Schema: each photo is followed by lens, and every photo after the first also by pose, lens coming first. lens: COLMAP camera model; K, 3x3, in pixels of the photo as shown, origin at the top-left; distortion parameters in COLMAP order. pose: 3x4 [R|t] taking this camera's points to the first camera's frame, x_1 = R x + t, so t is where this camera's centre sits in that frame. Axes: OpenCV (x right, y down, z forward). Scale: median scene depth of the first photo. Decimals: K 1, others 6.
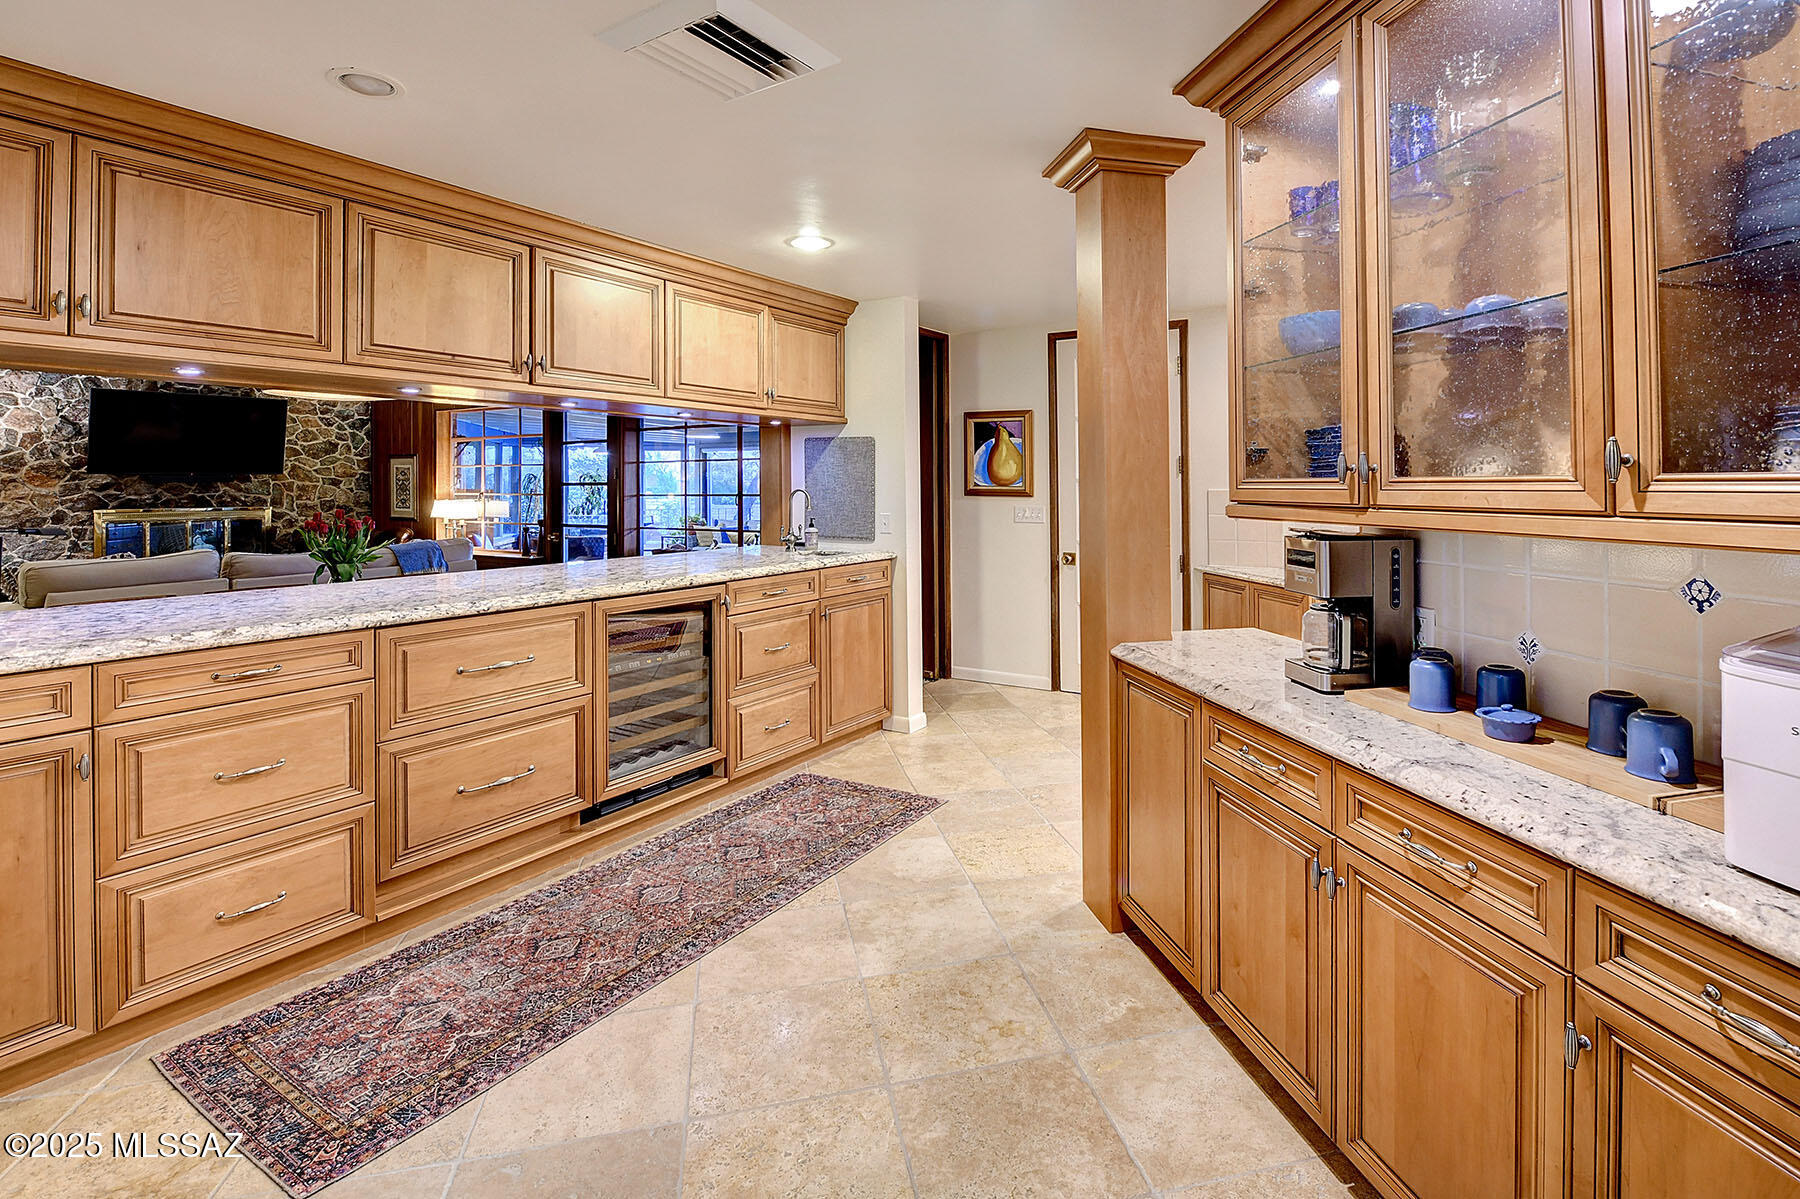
lens RADIAL K [[842.3, 0, 902.3], [0, 842.3, 498.8], [0, 0, 1]] dist [-0.017939, -0.000118]
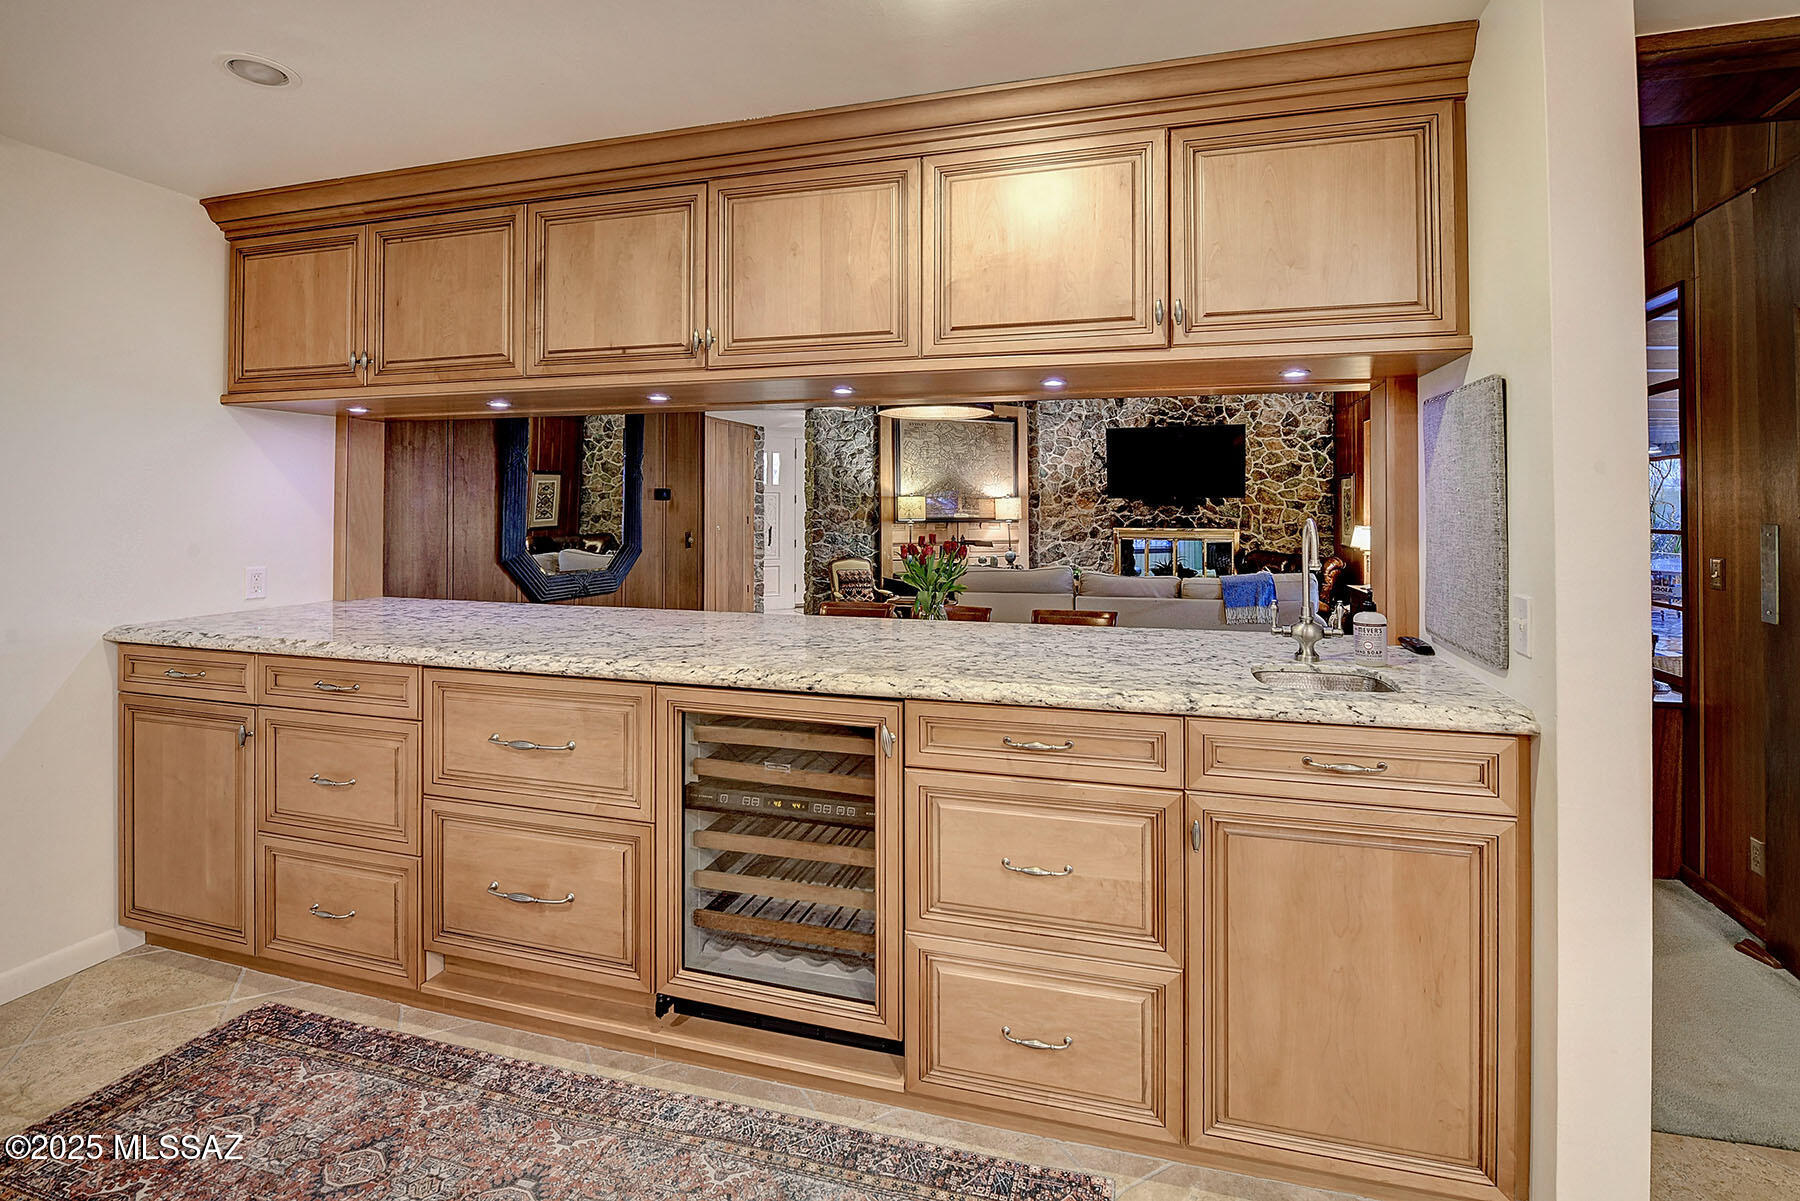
lens RADIAL K [[842.3, 0, 902.3], [0, 842.3, 499.8], [0, 0, 1]] dist [-0.017939, -0.000118]
pose [[0.326803, -0.005200, -0.945078, 0.100220], [-0.020583, 0.999709, -0.012618, -0.005712], [0.944868, 0.023576, 0.326601, 0.303111]]
